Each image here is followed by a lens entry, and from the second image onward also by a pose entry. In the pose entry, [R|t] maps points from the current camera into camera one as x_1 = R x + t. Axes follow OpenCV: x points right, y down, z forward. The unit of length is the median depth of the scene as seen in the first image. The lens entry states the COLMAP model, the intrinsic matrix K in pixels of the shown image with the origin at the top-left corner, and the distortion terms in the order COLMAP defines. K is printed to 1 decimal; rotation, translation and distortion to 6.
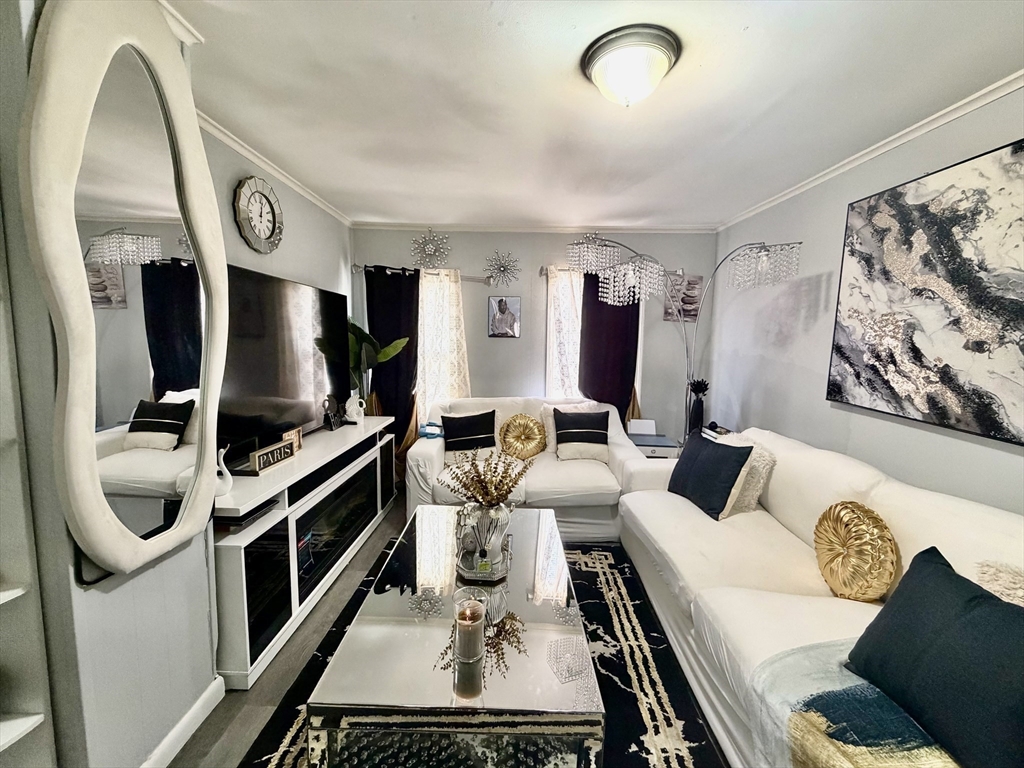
lens RADIAL K [[408.5, 0, 512.3], [0, 408.5, 383.3], [0, 0, 1]] dist [0.000219, 0.000397]
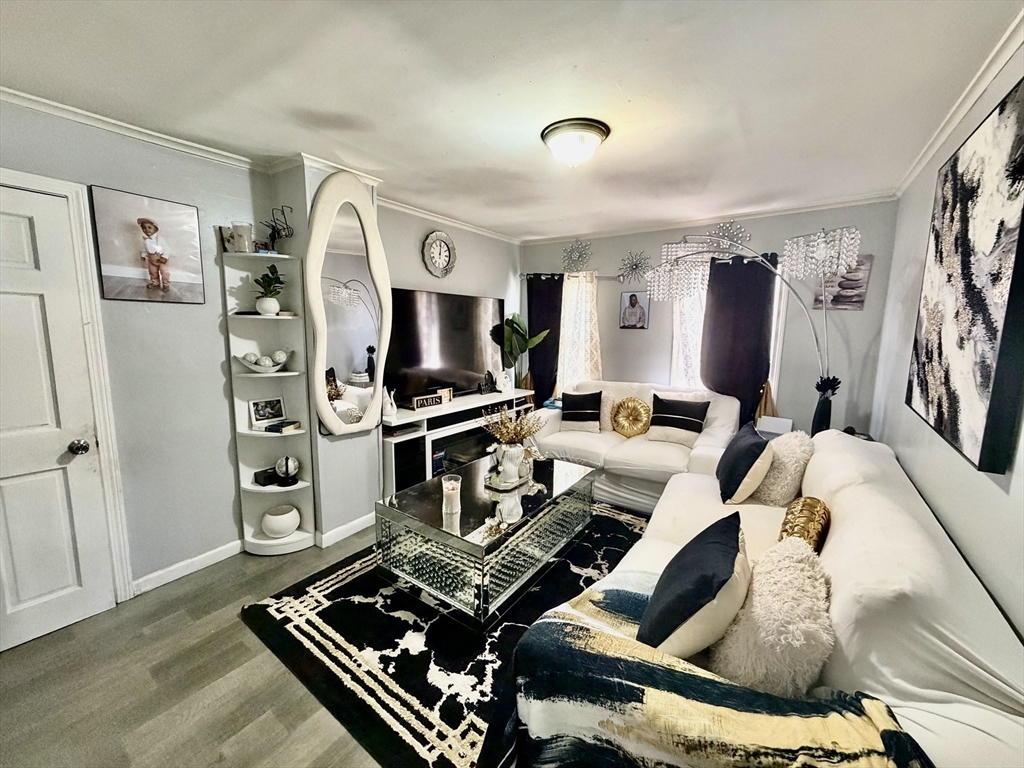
lens RADIAL K [[408.5, 0, 512.0], [0, 408.5, 381.2], [0, 0, 1]] dist [0.000219, 0.000397]
pose [[0.825368, 0.068817, -0.560386, 0.401657], [-0.056469, 0.997629, 0.039340, 0.005595], [0.561764, -0.000825, 0.827297, -0.121395]]
